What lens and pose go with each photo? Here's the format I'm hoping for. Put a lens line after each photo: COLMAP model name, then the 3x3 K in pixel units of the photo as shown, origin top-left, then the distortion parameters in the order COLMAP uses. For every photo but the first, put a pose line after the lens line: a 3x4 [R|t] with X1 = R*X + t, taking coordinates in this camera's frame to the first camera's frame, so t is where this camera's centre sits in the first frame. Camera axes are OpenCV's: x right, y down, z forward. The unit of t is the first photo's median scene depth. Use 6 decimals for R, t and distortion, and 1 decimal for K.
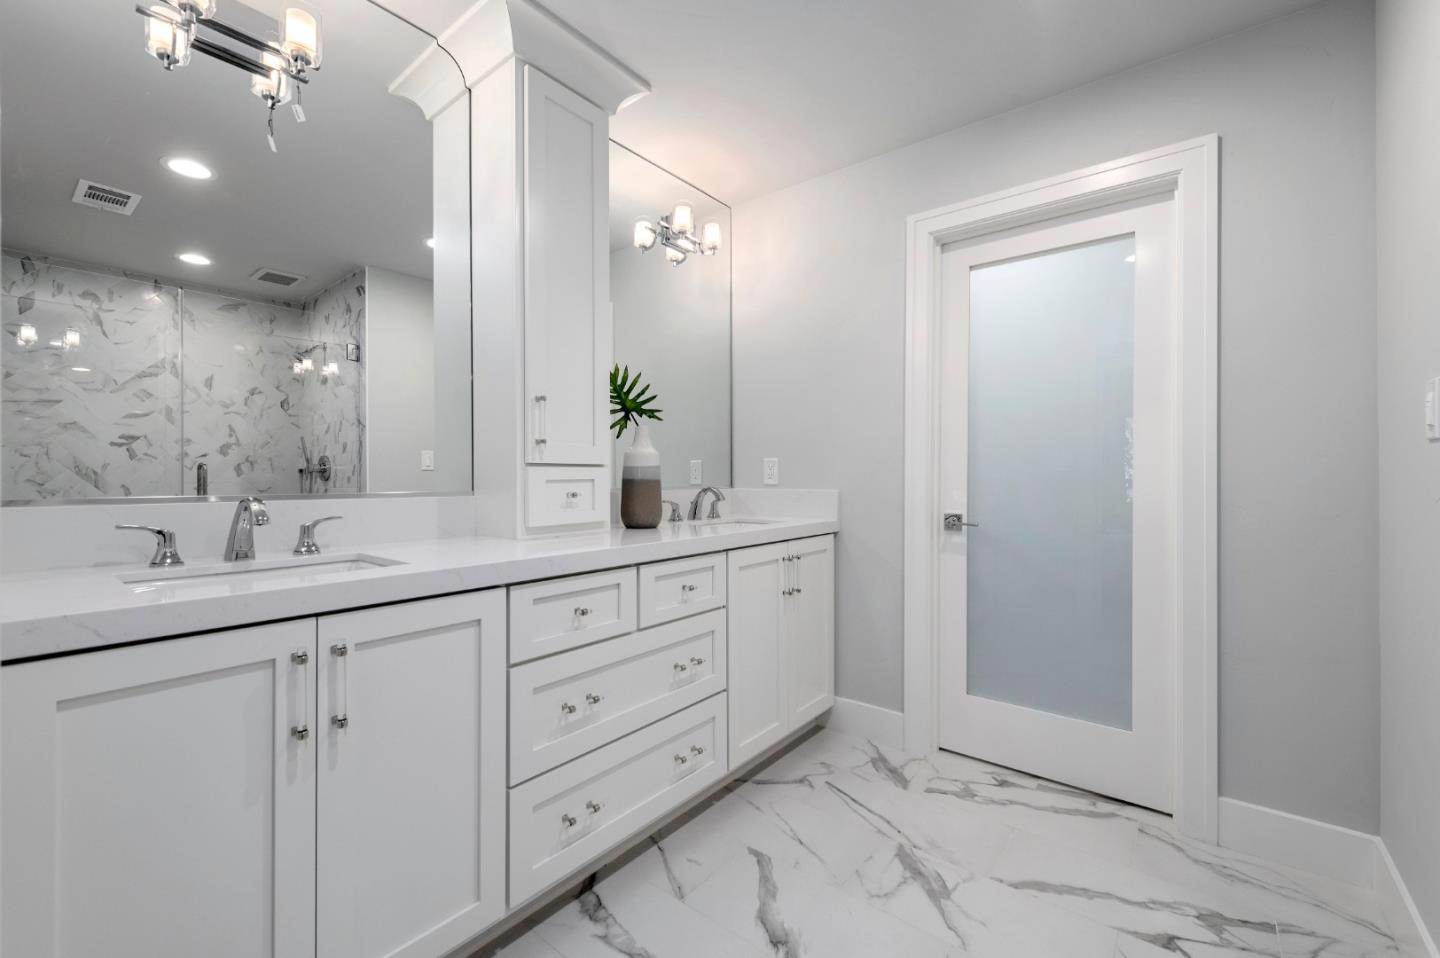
lens RADIAL K [[596.6, 0, 722.2], [0, 596.6, 474.5], [0, 0, 1]] dist [-0.002459, -0.001731]
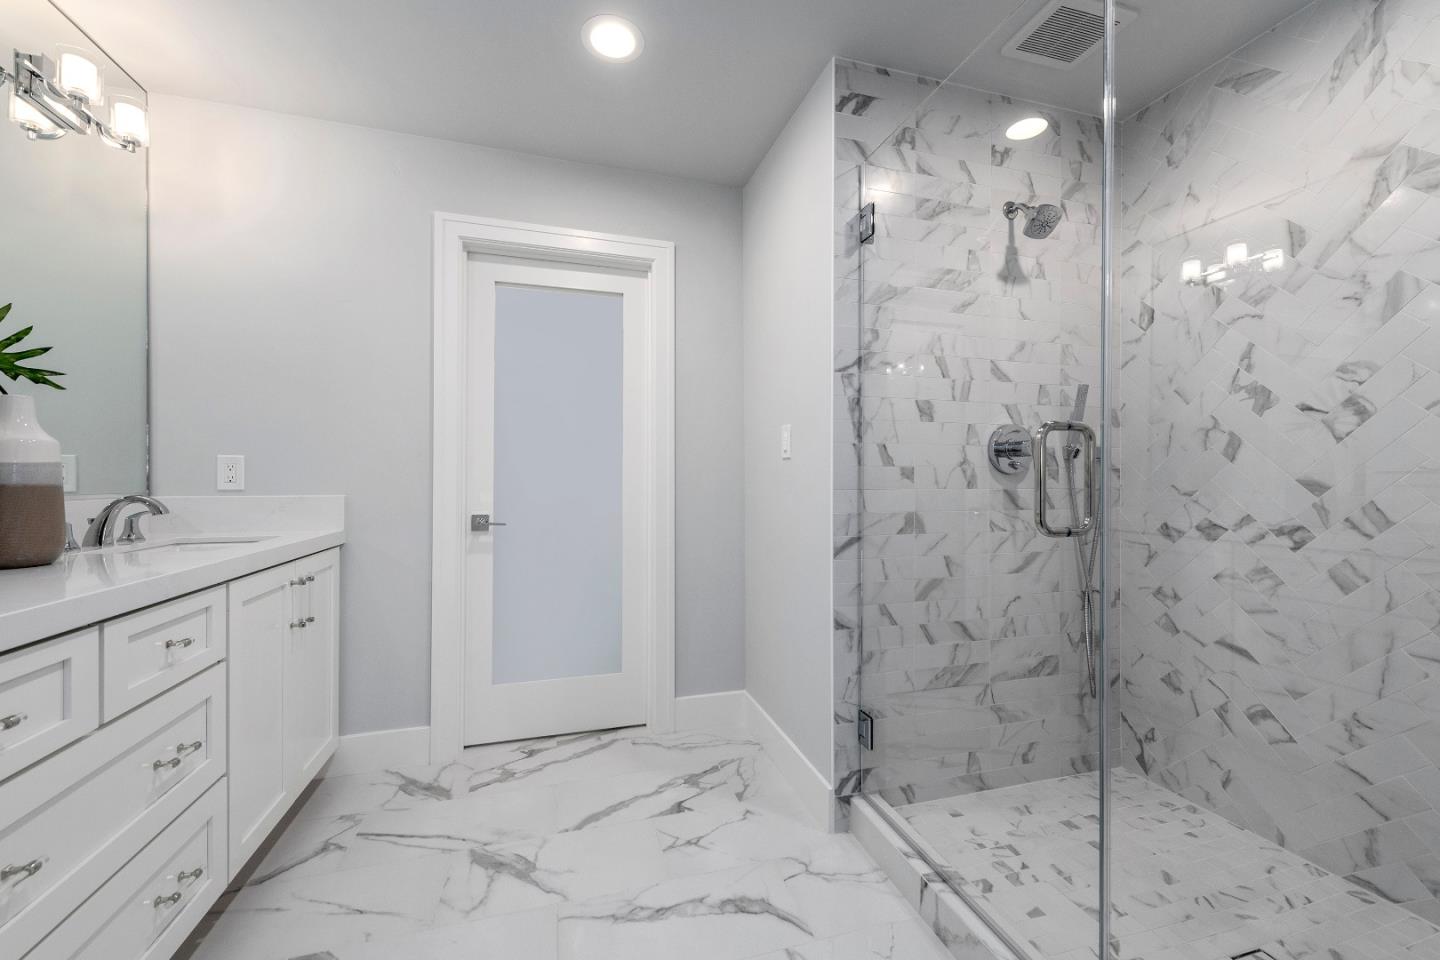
lens RADIAL K [[568.8, 0, 719.6], [0, 568.8, 475.6], [0, 0, 1]] dist [-0.003294, -0.000825]
pose [[0.556951, 0.002697, 0.830541, -0.219009], [-0.000438, 0.999996, -0.002953, 0.000398], [-0.830545, 0.001281, 0.556950, 0.111414]]
